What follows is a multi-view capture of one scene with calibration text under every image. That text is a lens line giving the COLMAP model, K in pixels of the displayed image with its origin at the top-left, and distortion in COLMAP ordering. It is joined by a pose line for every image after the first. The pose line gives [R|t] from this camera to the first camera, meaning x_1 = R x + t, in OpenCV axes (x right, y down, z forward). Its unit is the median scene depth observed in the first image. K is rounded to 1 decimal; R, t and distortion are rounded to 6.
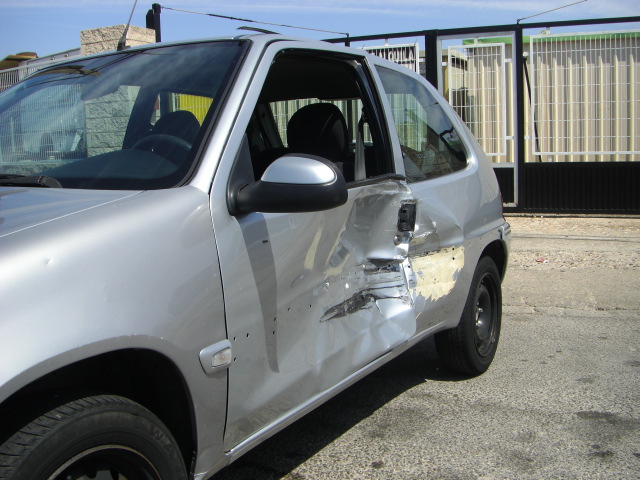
lens RADIAL K [[714.4, 0, 319.7], [0, 714.4, 240.4], [0, 0, 1]] dist [0.012988, 0.000000]
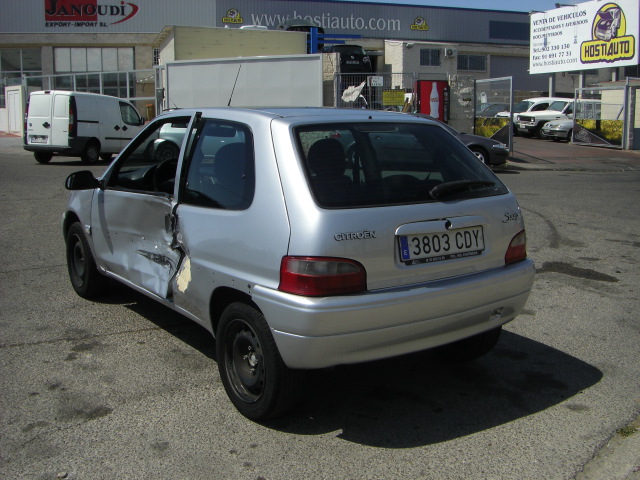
lens RADIAL K [[714.4, 0, 320.0], [0, 714.4, 241.1], [0, 0, 1]] dist [0.012988, 0.000000]
pose [[-0.432827, 0.156557, -0.887778, 1.266265], [-0.103783, 0.969602, 0.221586, -0.342358], [0.895483, 0.188045, -0.403422, 1.799293]]
